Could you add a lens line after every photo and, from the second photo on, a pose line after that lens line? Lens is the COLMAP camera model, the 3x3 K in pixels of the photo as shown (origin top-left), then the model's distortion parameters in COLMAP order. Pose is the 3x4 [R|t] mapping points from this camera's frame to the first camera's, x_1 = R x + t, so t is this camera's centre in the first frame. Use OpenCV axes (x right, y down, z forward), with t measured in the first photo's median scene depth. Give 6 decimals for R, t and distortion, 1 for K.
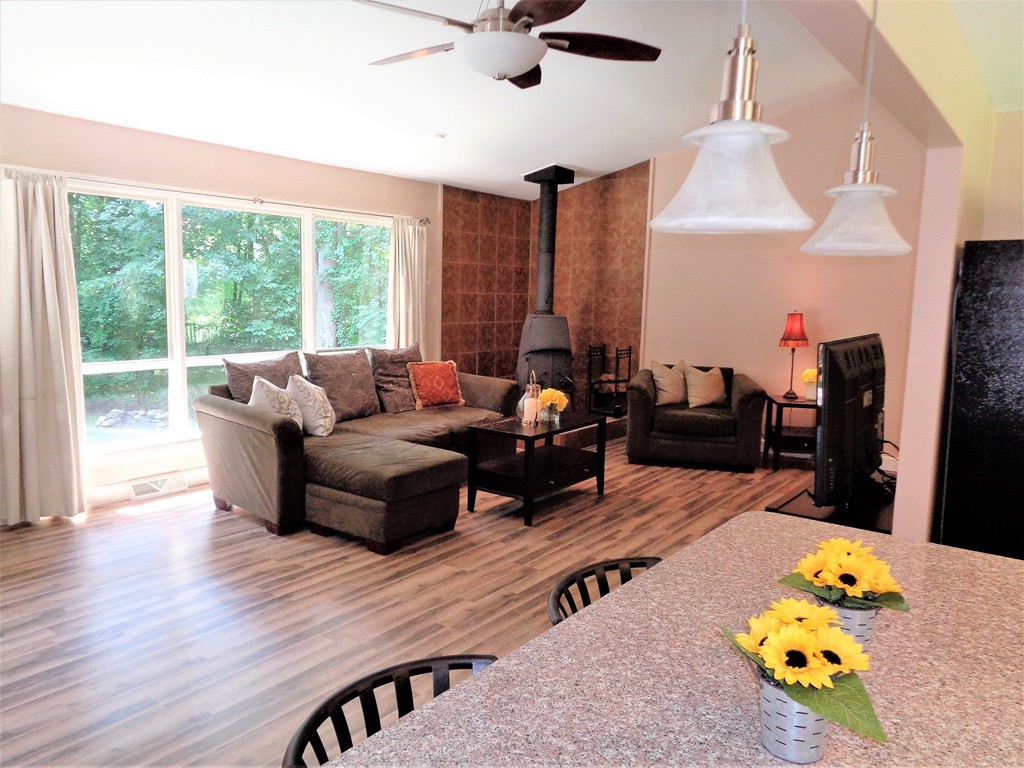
lens RADIAL K [[770.0, 0, 513.9], [0, 770.0, 386.3], [0, 0, 1]] dist [0.008328, 0.004998]
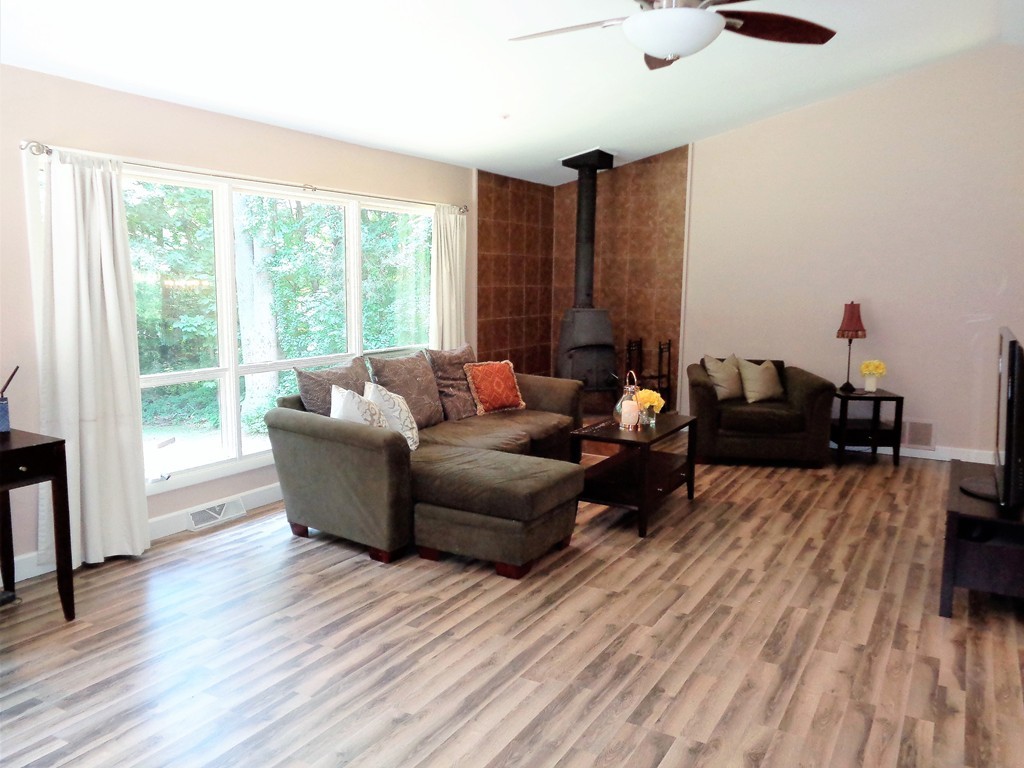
lens RADIAL K [[806.7, 0, 533.4], [0, 806.7, 381.4], [0, 0, 1]] dist [0.015219, 0.000123]
pose [[0.991772, -0.027100, 0.125113, -0.194156], [0.026423, 0.999626, 0.007066, -0.015864], [-0.125258, -0.003702, 0.992117, 0.036375]]
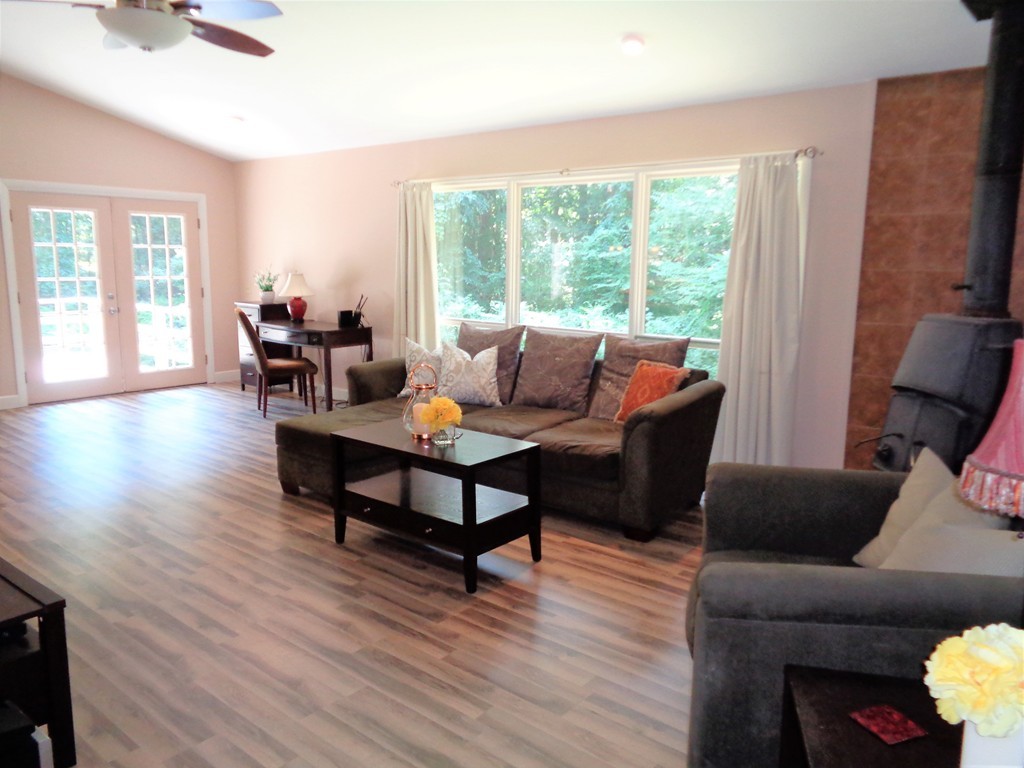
lens RADIAL K [[770.0, 0, 519.4], [0, 770.0, 381.8], [0, 0, 1]] dist [0.008328, 0.004998]
pose [[-0.070930, 0.131982, -0.988711, 0.661937], [-0.141599, 0.979837, 0.140956, -0.107101], [0.987380, 0.149998, -0.050811, 1.010995]]
